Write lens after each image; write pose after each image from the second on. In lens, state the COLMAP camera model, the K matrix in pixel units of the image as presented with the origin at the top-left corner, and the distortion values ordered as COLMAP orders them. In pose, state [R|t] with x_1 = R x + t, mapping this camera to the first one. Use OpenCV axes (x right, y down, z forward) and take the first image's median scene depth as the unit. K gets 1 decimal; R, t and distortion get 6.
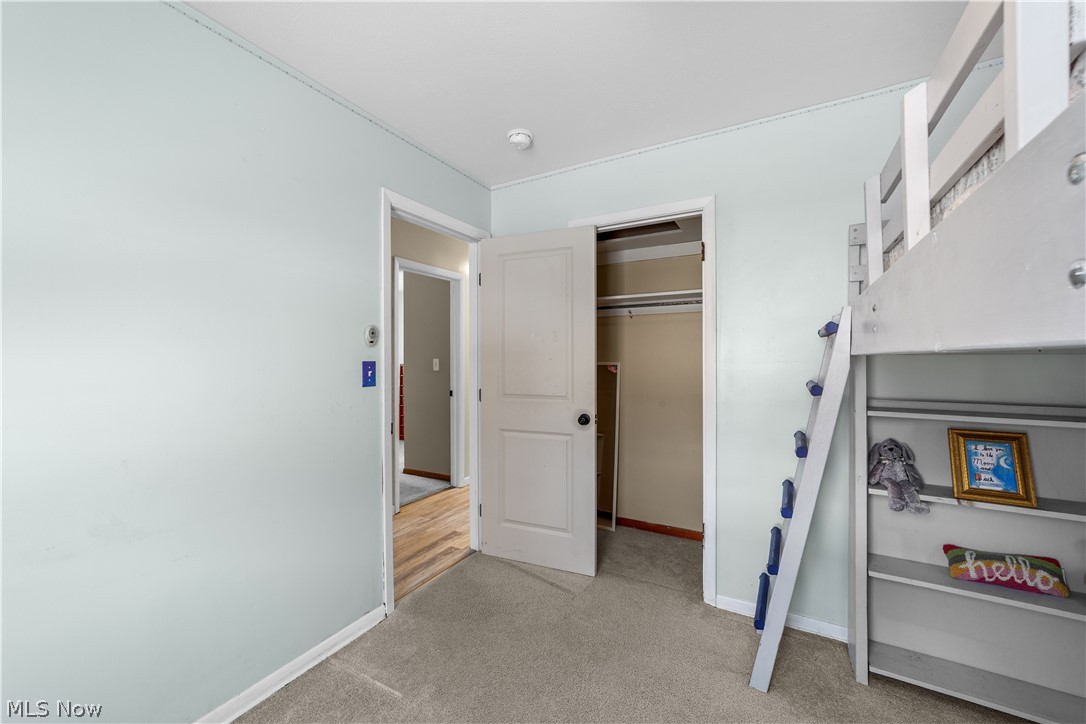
lens RADIAL K [[424.4, 0, 538.4], [0, 424.4, 358.2], [0, 0, 1]] dist [-0.016140, 0.006278]
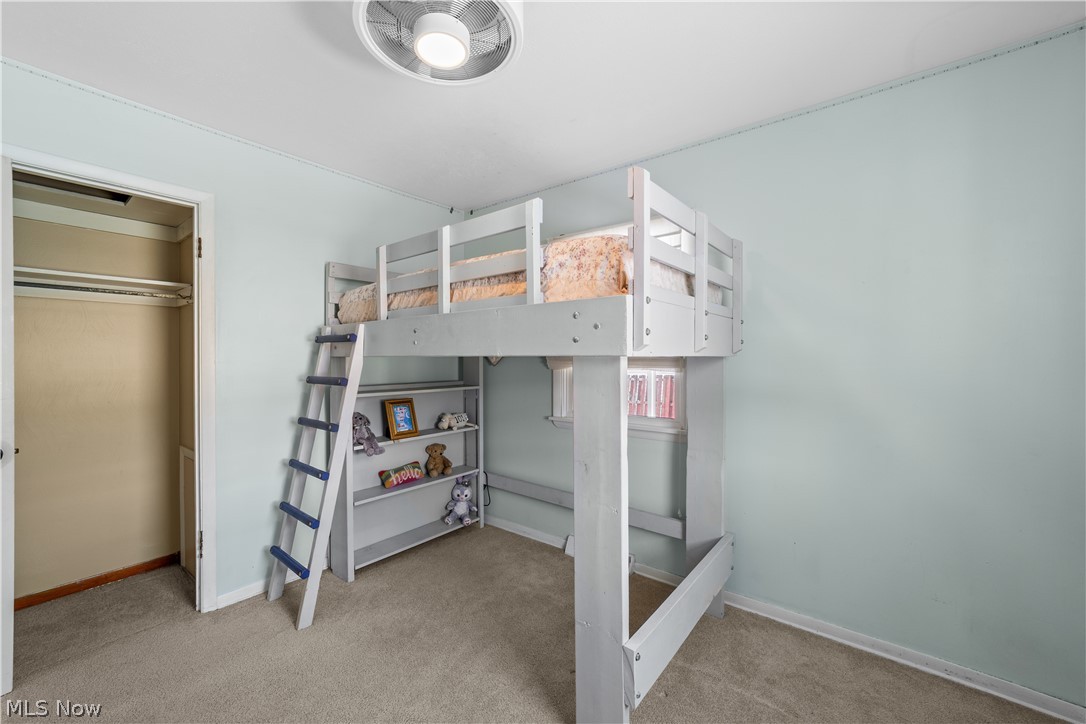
lens RADIAL K [[424.4, 0, 536.7], [0, 424.4, 358.8], [0, 0, 1]] dist [-0.016140, 0.006278]
pose [[0.164669, -0.007559, 0.986320, -0.598450], [0.001053, 0.999971, 0.007488, -0.011095], [-0.986348, -0.000194, 0.164672, 0.129464]]
